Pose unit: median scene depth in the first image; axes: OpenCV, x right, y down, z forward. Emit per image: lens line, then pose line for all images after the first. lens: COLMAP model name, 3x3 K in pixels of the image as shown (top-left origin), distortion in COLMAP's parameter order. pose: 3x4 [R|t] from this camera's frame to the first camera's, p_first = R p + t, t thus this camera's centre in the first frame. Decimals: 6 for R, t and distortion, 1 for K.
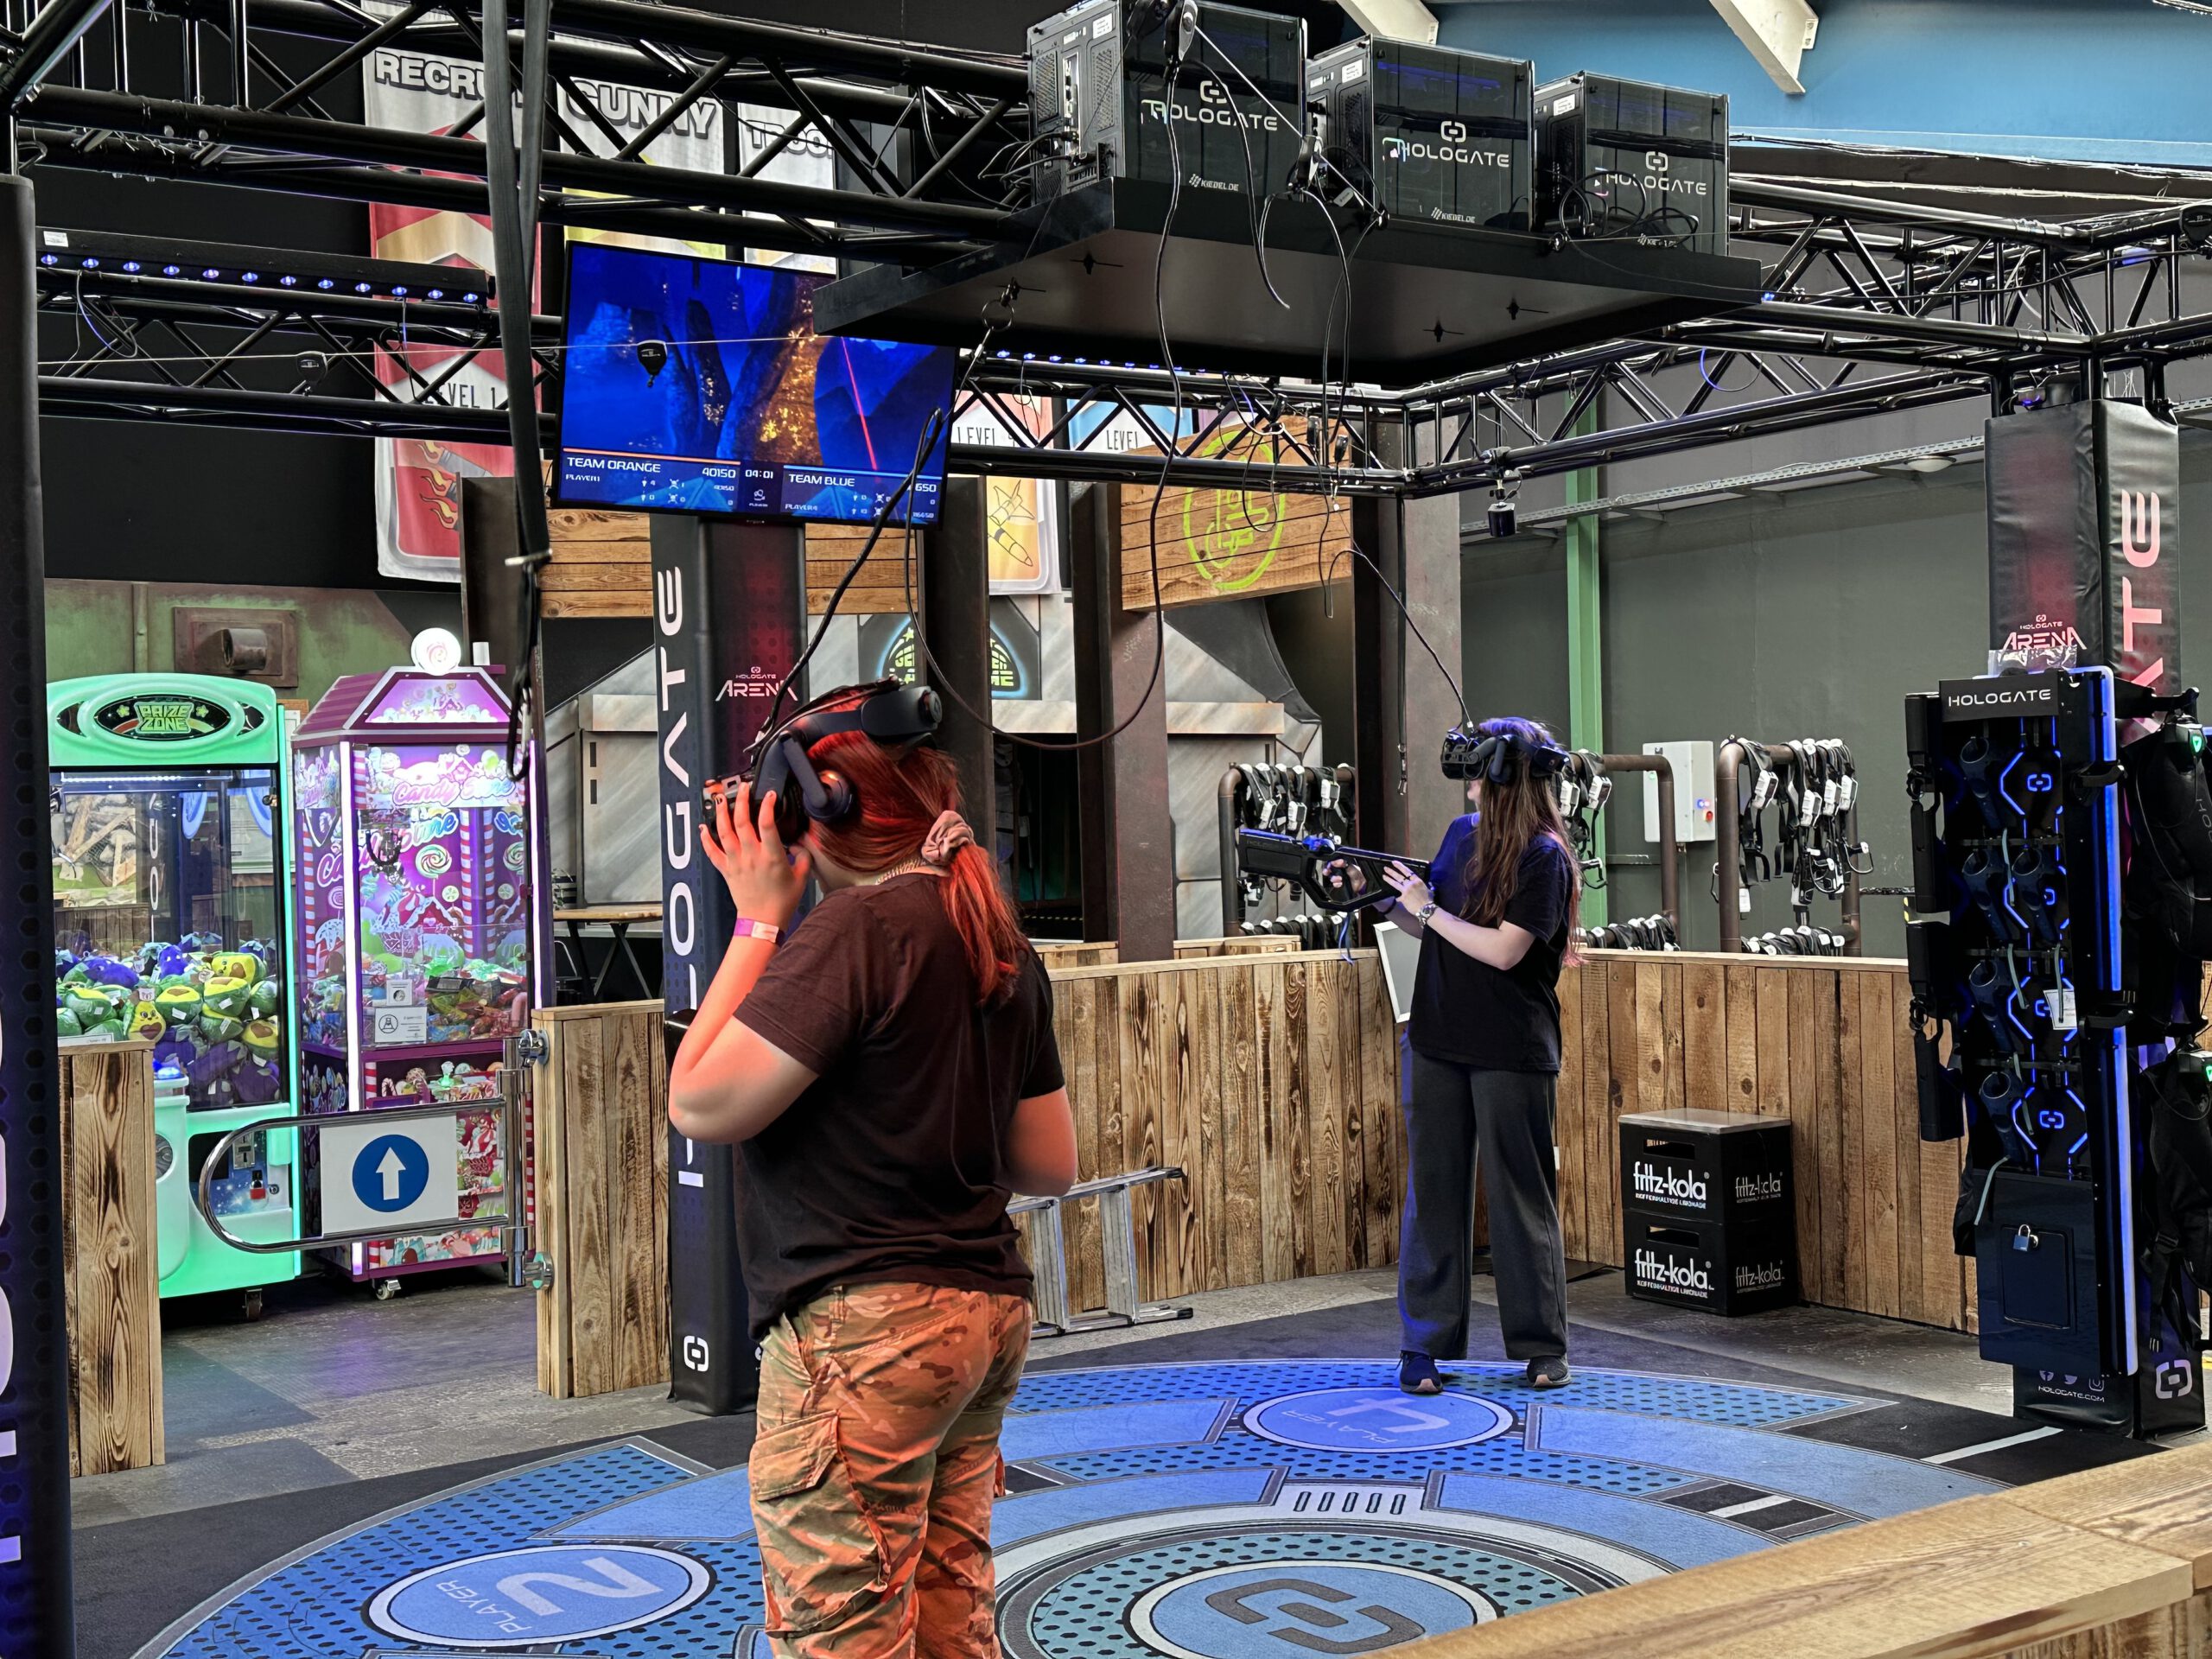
lens RADIAL K [[2639.5, 0, 1106.9], [0, 2639.5, 834.8], [0, 0, 1]] dist [0.072437, 0.000000]
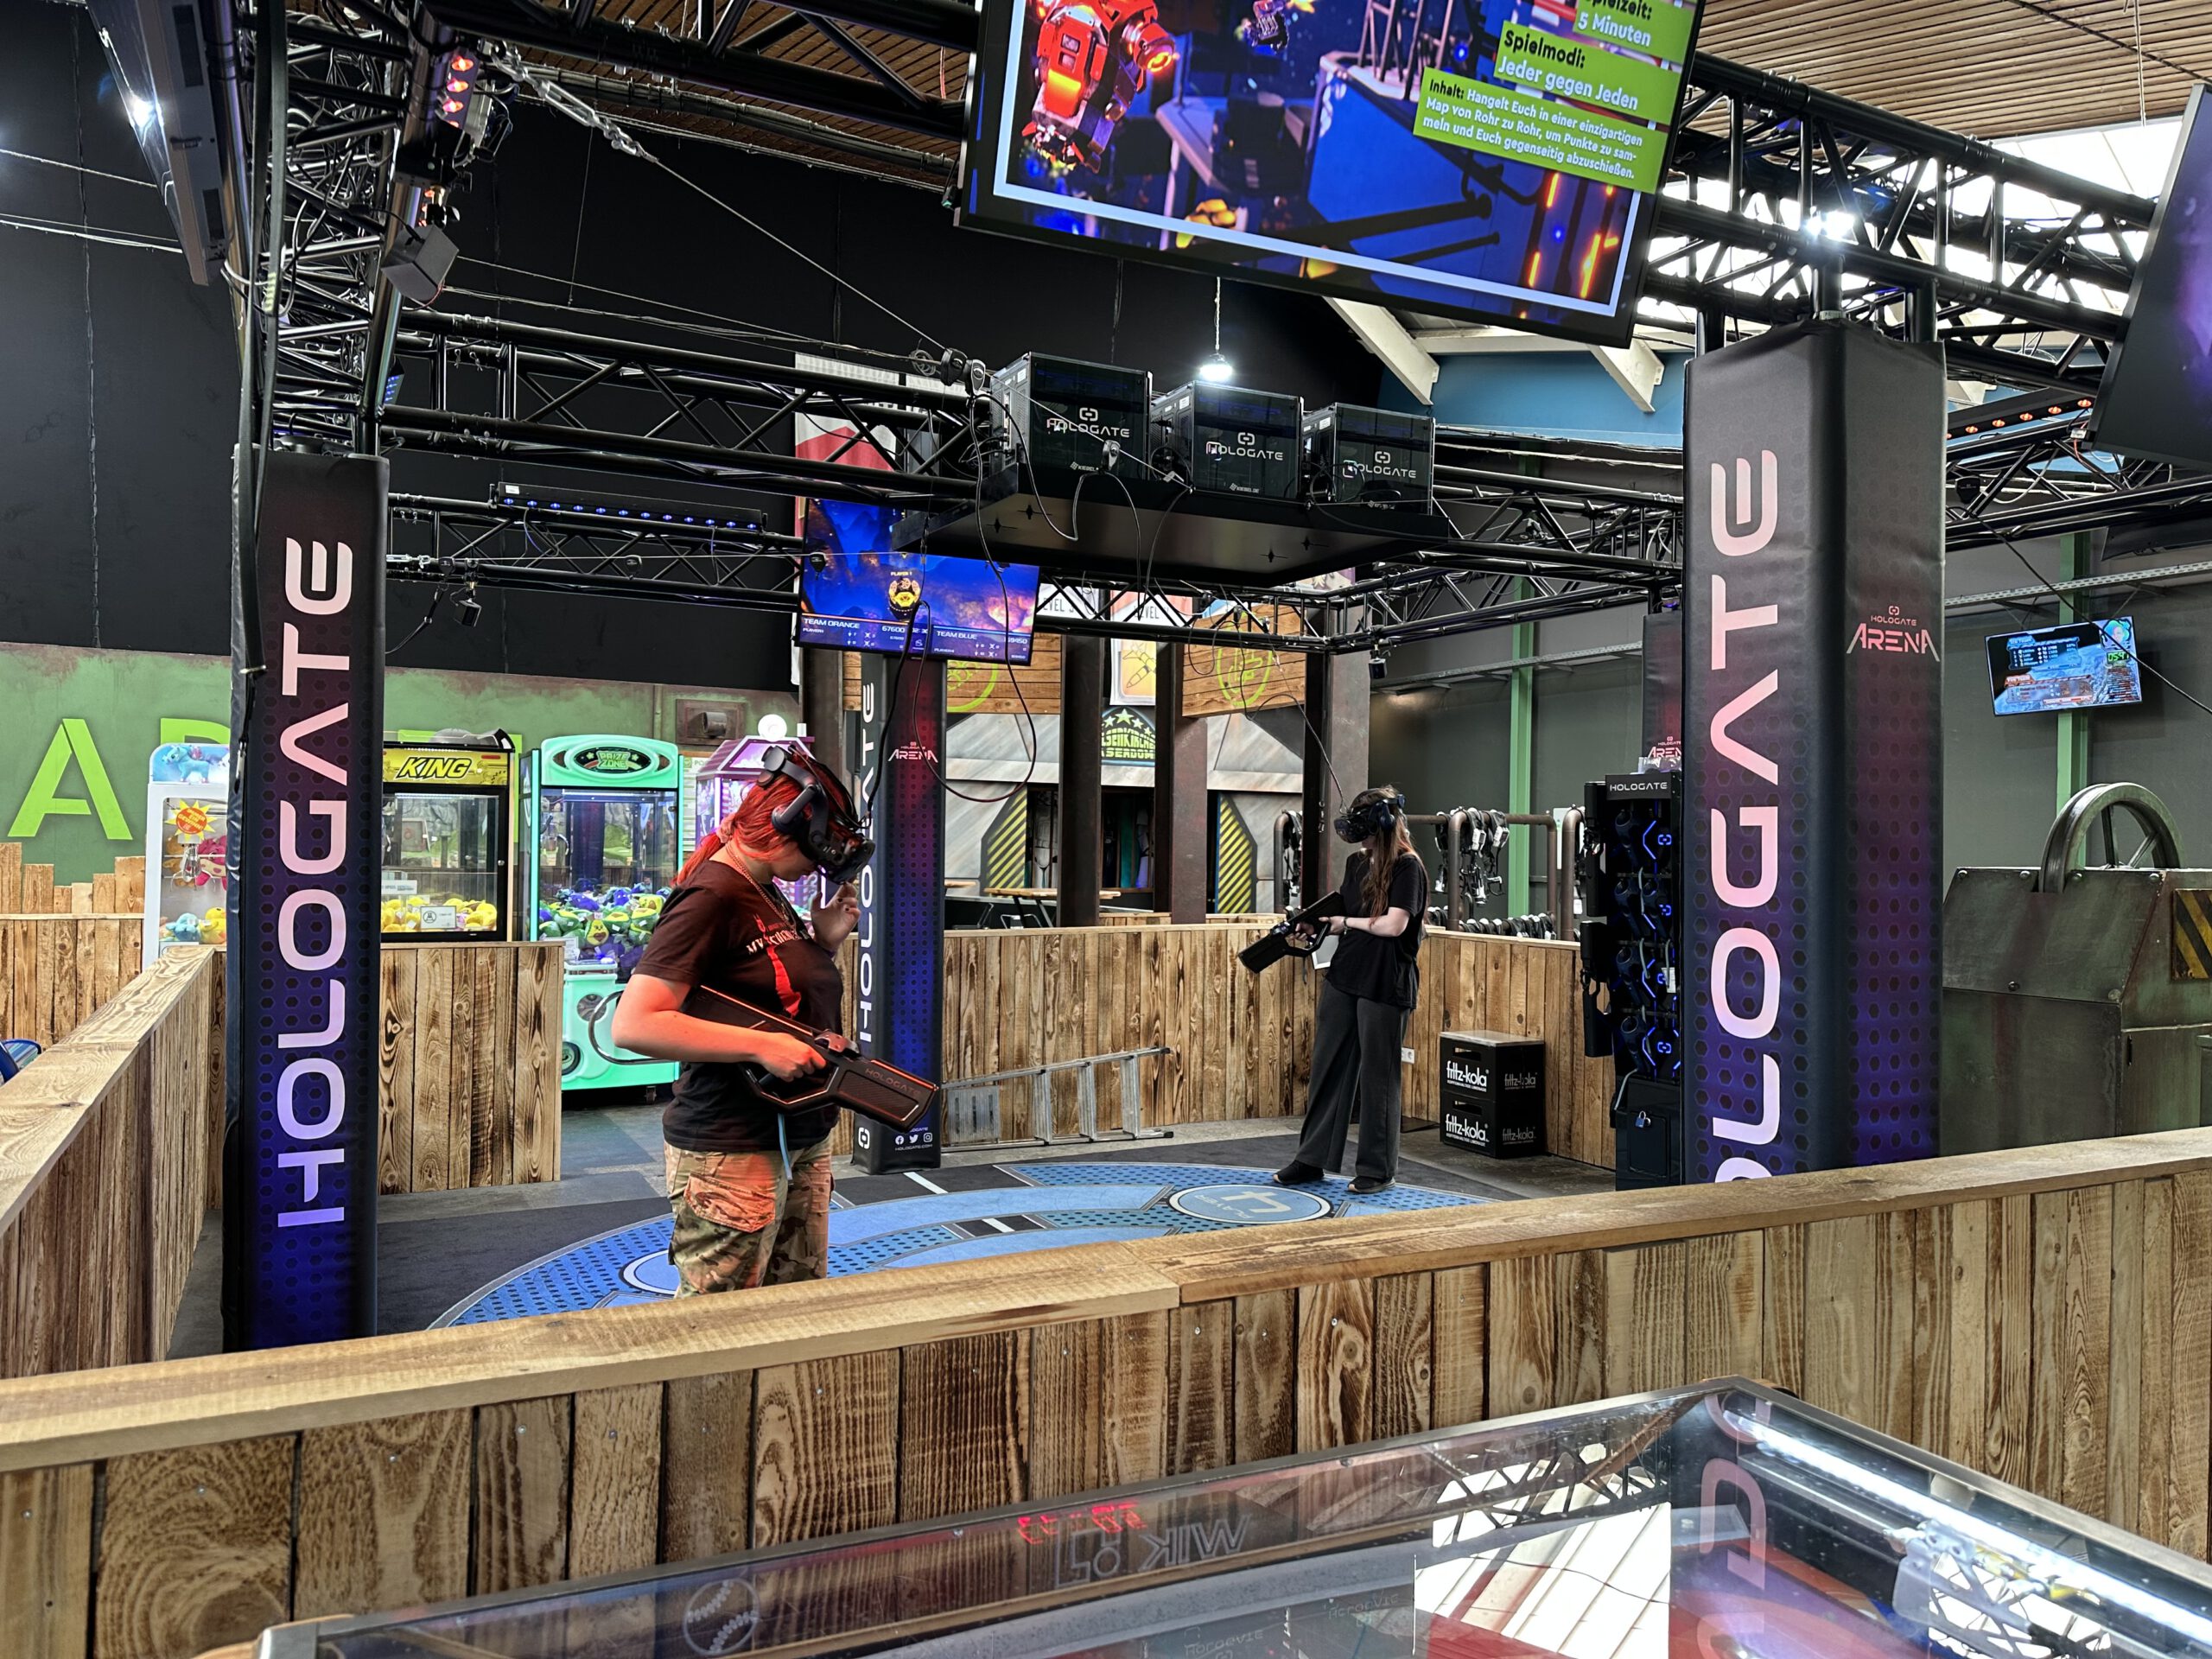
lens RADIAL K [[1575.1, 0, 1102.5], [0, 1575.1, 829.8], [0, 0, 1]] dist [0.073296, -0.002502]
pose [[0.990953, 0.040710, -0.127889, 0.107642], [-0.042162, 0.999073, -0.008667, -0.002213], [0.127418, 0.013981, 0.991751, -0.003541]]
